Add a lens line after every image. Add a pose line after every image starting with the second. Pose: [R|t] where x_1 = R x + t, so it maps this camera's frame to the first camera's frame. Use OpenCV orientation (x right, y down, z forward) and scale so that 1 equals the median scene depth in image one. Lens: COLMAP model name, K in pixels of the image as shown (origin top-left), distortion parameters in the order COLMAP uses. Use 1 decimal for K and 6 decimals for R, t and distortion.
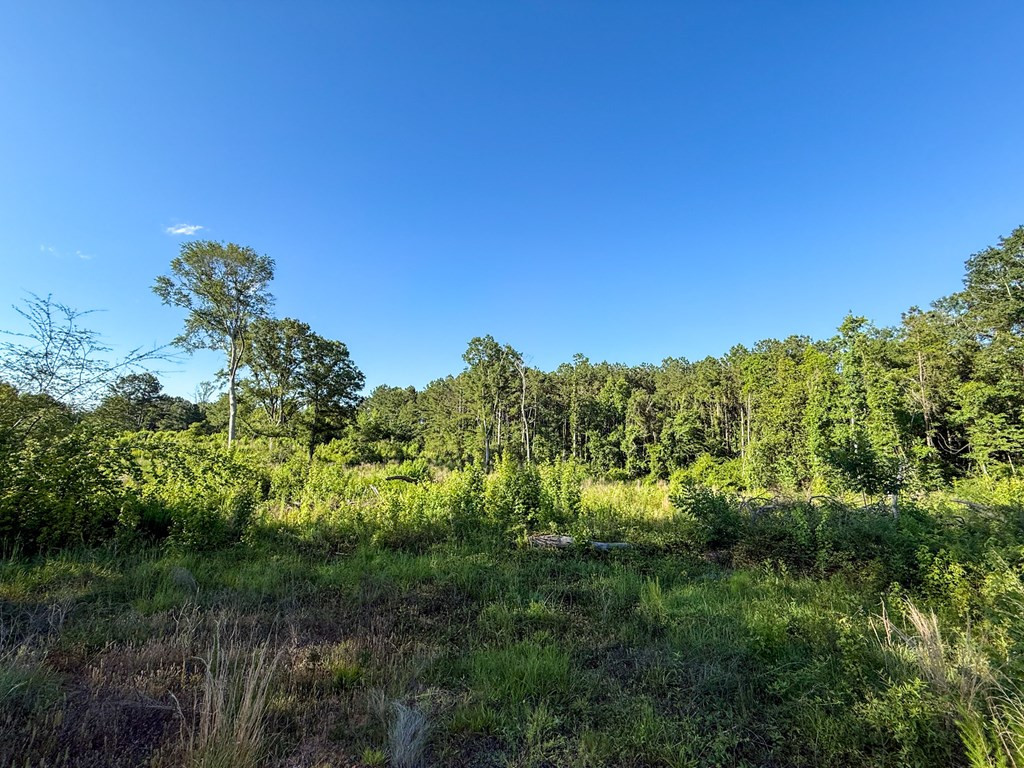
lens RADIAL K [[413.2, 0, 504.2], [0, 413.2, 380.7], [0, 0, 1]] dist [0.005879, 0.000265]
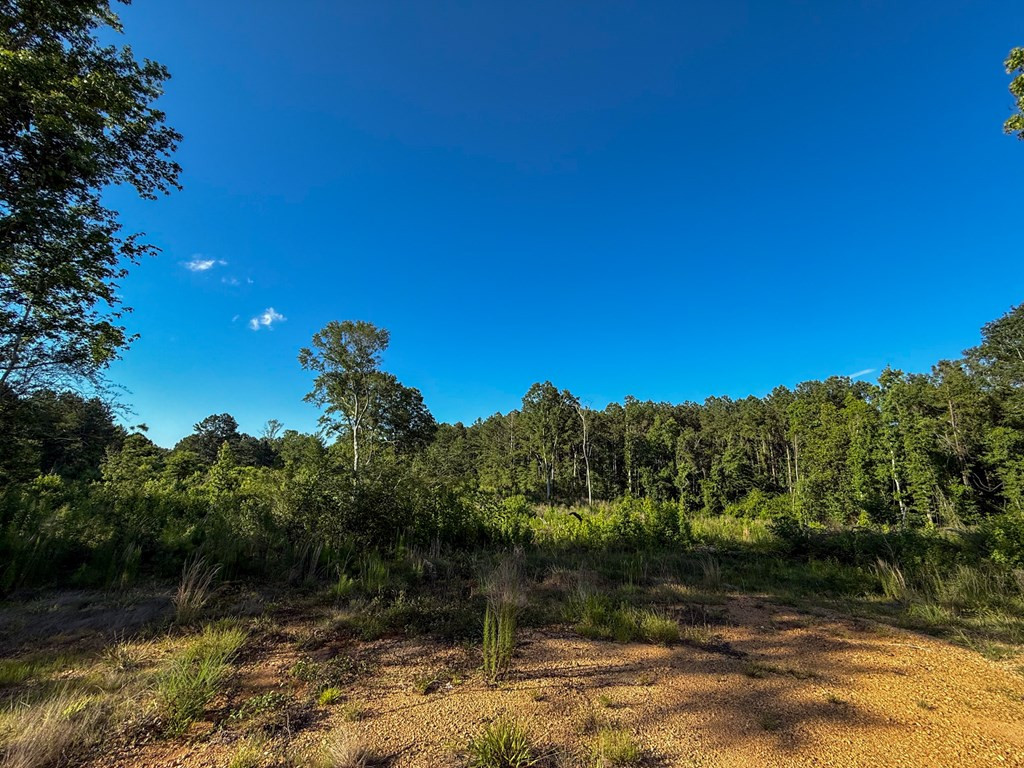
lens RADIAL K [[405.0, 0, 509.7], [0, 405.0, 386.4], [0, 0, 1]] dist [0.002272, 0.000261]
pose [[0.997617, -0.016818, -0.066917, -0.072397], [0.012410, 0.997759, -0.065742, -0.027201], [0.067873, 0.064755, 0.995590, -0.106570]]
